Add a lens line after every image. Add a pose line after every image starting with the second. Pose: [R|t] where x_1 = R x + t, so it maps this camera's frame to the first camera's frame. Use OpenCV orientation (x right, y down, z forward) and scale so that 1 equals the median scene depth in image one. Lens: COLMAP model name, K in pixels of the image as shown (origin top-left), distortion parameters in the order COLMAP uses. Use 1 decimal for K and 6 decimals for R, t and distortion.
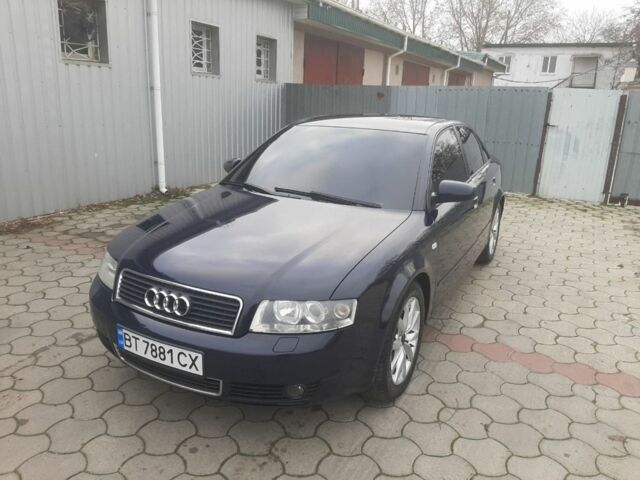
lens RADIAL K [[500.5, 0, 325.2], [0, 500.5, 238.7], [0, 0, 1]] dist [0.061629, -0.114276]
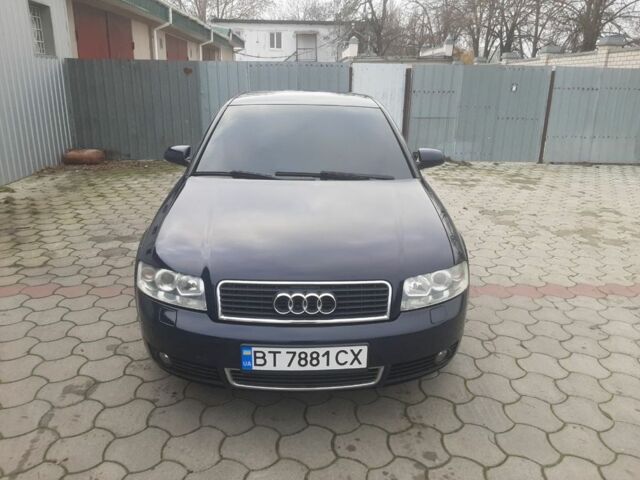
lens RADIAL K [[500.5, 0, 325.2], [0, 500.5, 238.7], [0, 0, 1]] dist [0.061629, -0.114276]
pose [[0.861254, -0.172299, 0.478073, -0.440046], [0.150569, 0.985045, 0.083760, -0.038965], [-0.485356, -0.000155, 0.874317, 0.117106]]
